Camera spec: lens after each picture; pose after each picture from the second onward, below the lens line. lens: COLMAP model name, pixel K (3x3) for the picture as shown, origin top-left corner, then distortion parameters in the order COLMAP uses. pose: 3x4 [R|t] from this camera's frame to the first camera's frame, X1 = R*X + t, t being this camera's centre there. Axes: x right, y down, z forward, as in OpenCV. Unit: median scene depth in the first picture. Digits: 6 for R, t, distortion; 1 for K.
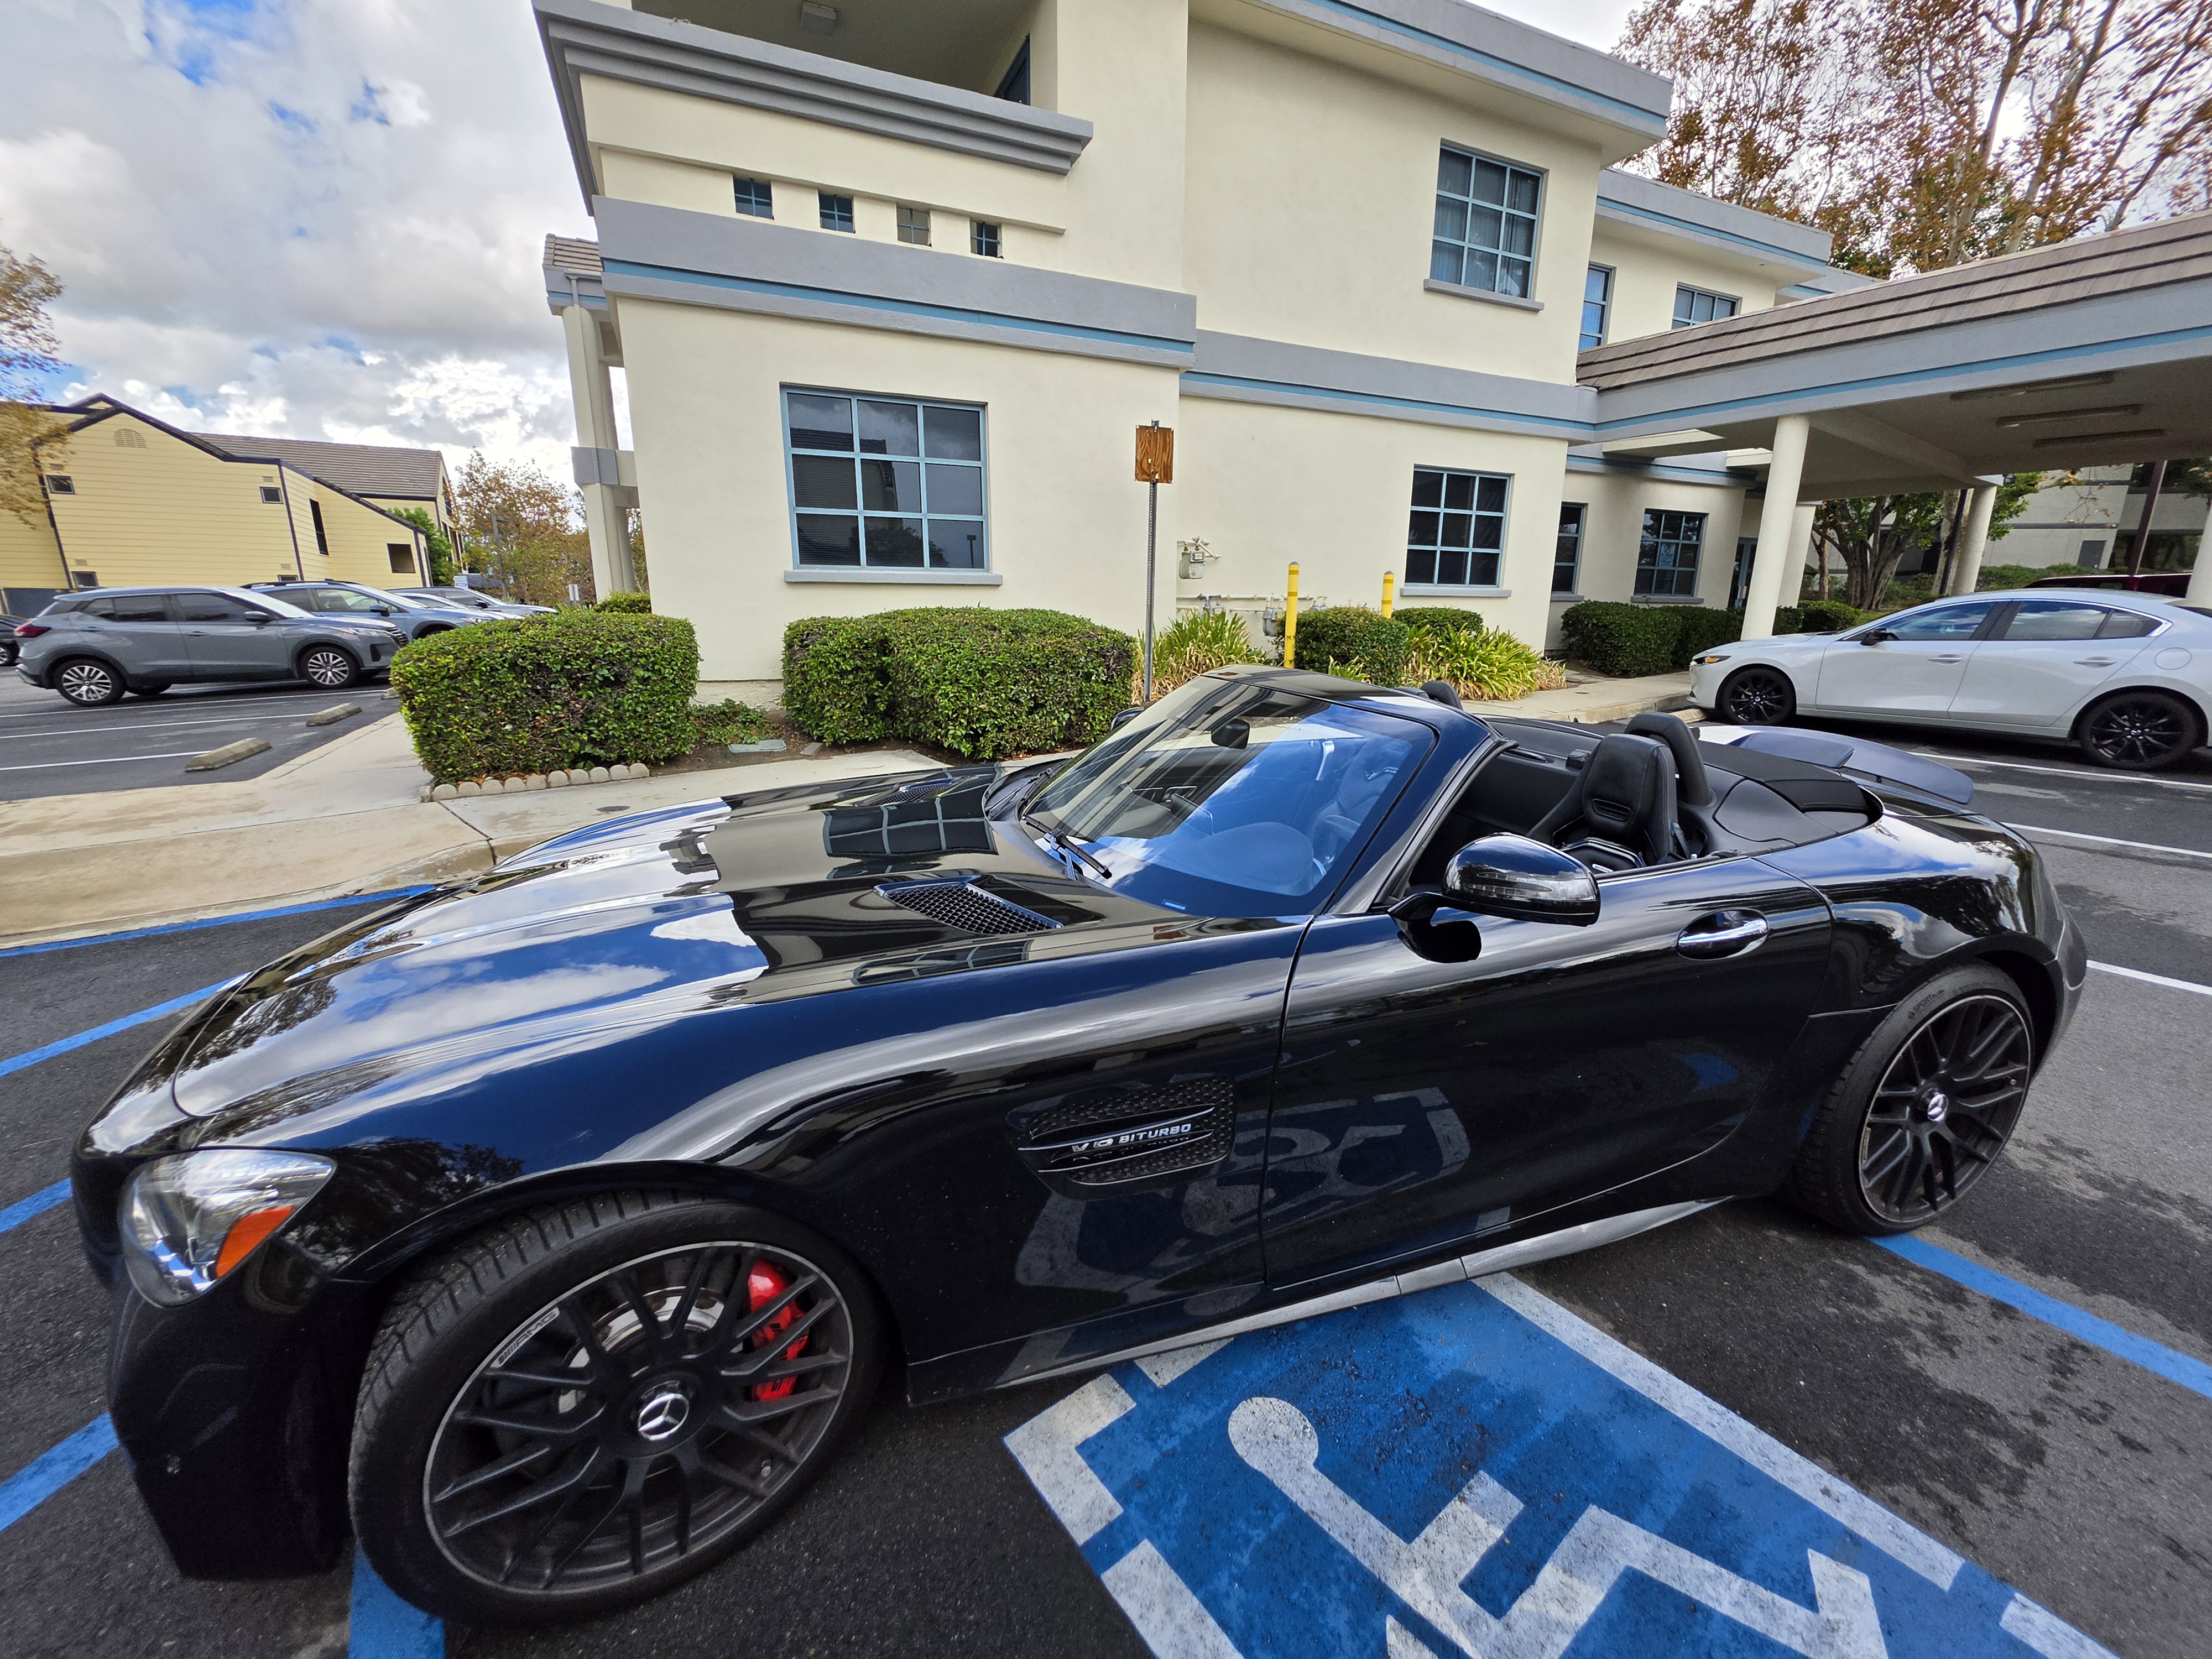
lens RADIAL K [[862.2, 0, 1106.0], [0, 862.2, 829.5], [0, 0, 1]] dist [-0.002508, 0.000602]
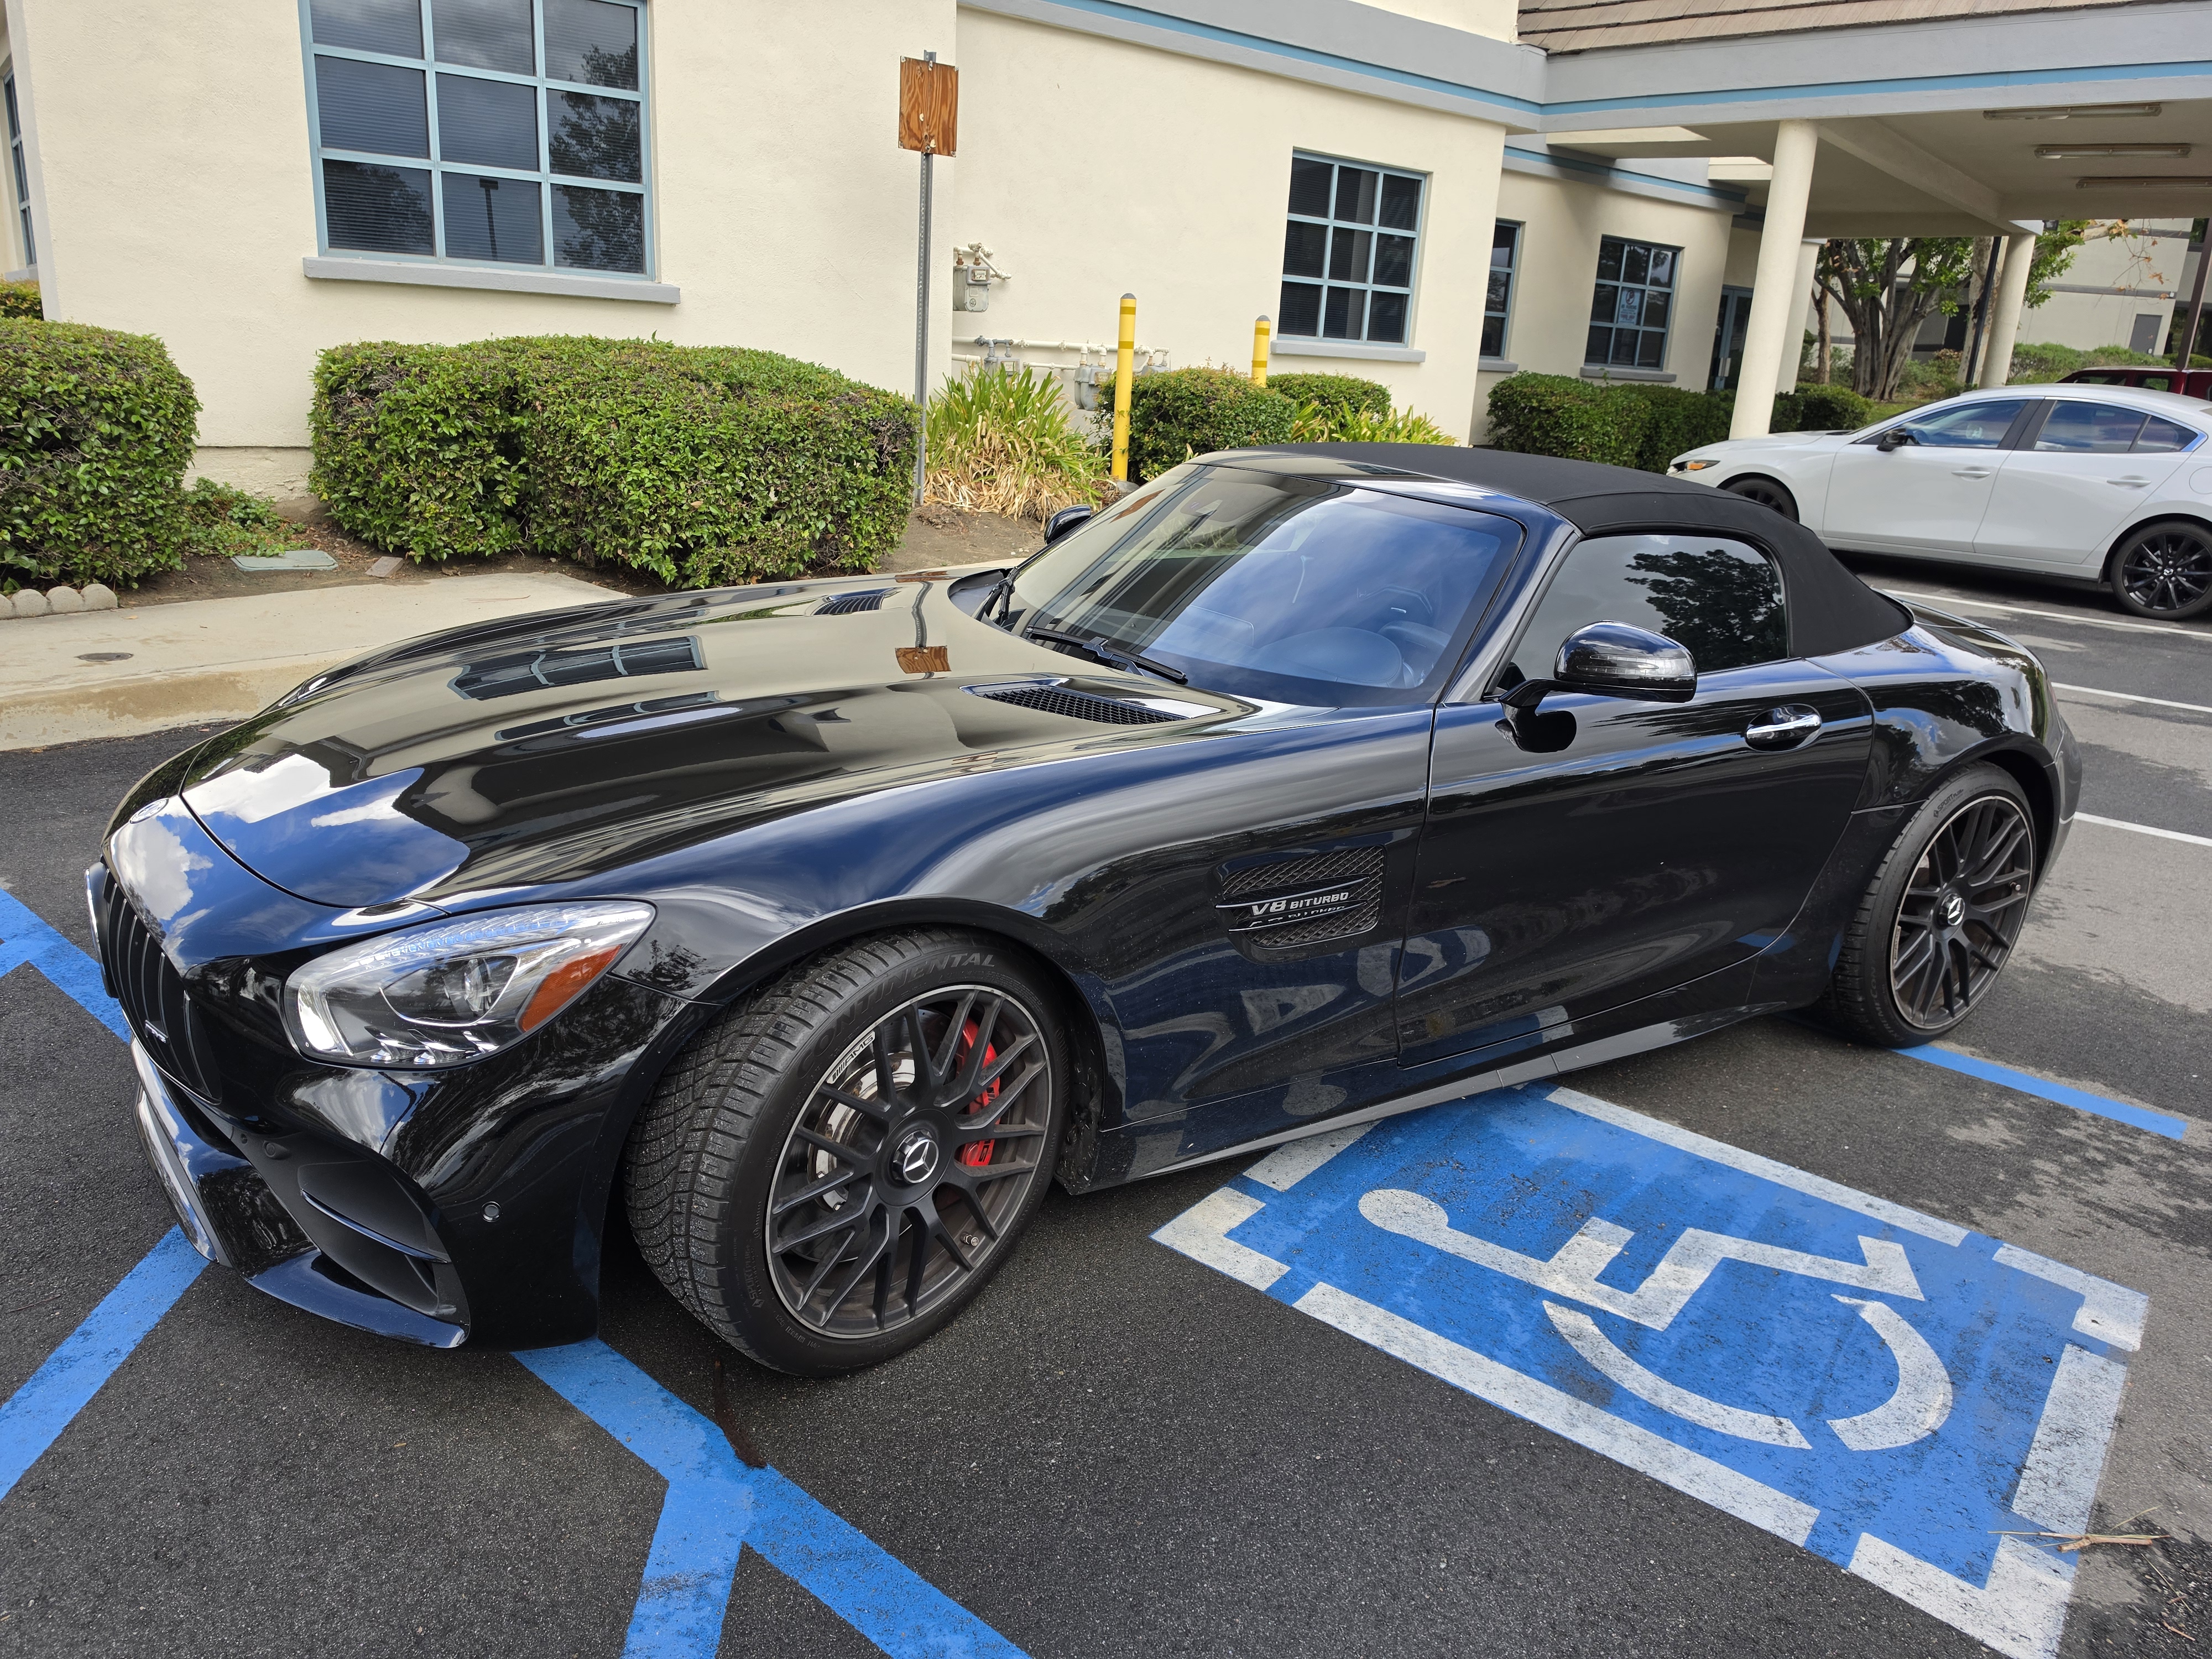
lens RADIAL K [[1483.8, 0, 1086.6], [0, 1483.8, 801.4], [0, 0, 1]] dist [0.100170, -0.138838]
pose [[0.970241, -0.021694, 0.241167, -0.124954], [0.011792, 0.999030, 0.042427, 0.029275], [-0.241853, -0.038321, 0.969556, -0.130236]]
